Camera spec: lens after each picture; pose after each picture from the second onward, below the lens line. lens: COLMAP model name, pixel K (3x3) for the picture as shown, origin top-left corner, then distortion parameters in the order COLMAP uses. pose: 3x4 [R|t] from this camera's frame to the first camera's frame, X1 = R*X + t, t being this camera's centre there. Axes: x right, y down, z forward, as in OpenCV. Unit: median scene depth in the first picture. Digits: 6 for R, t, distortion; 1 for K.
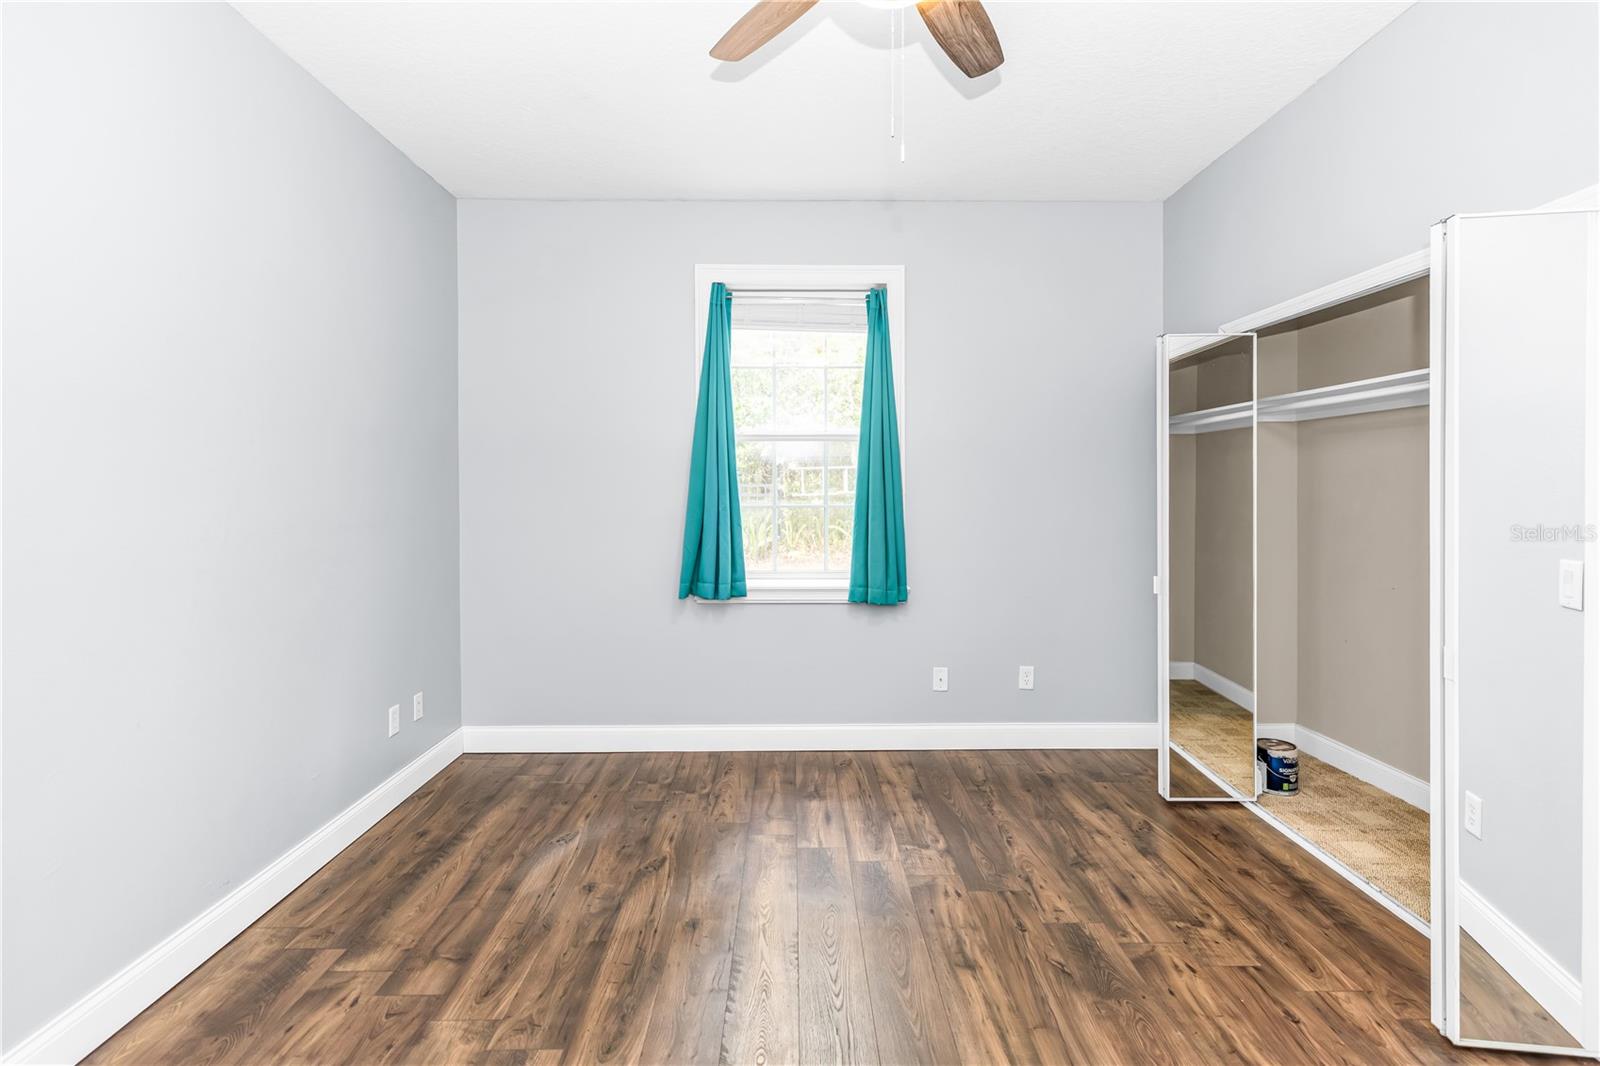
lens RADIAL K [[715.4, 0, 795.7], [0, 715.4, 482.2], [0, 0, 1]] dist [0.000367, -0.000734]
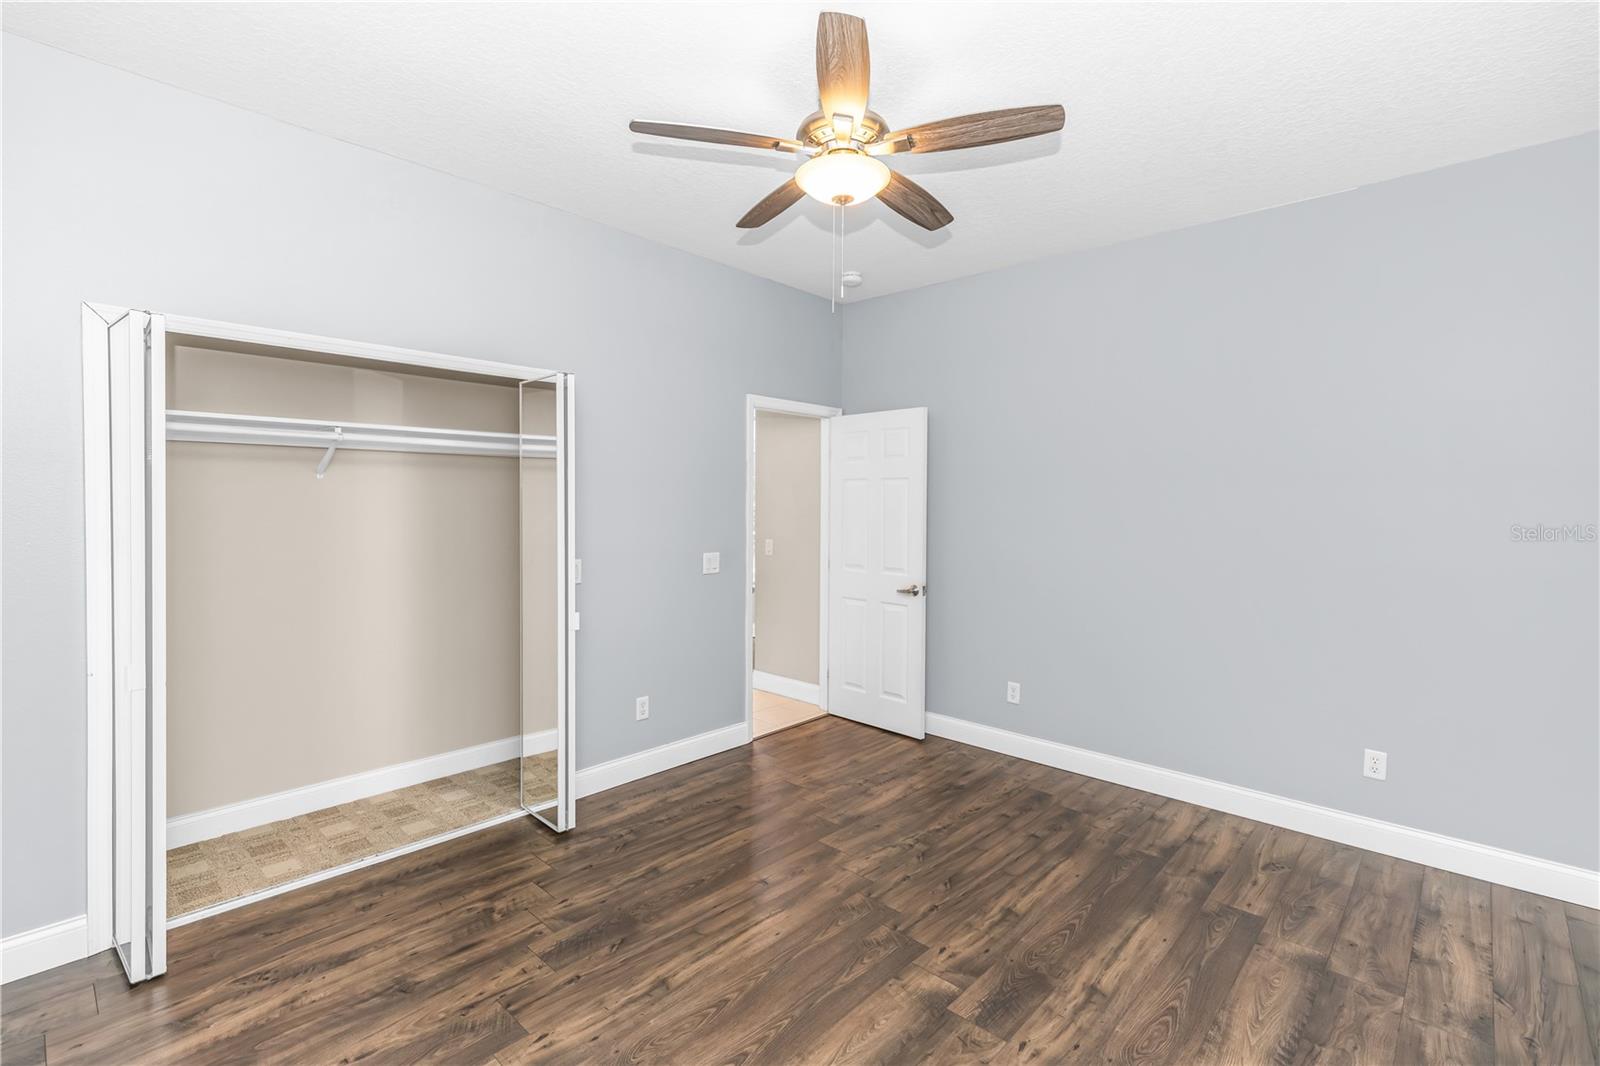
lens RADIAL K [[715.4, 0, 806.7], [0, 715.4, 525.4], [0, 0, 1]] dist [0.000367, -0.000734]
pose [[-0.724521, -0.026898, 0.688728, -0.563976], [-0.008668, 0.999515, 0.029918, -0.030221], [-0.689198, 0.015706, -0.724403, 1.457827]]
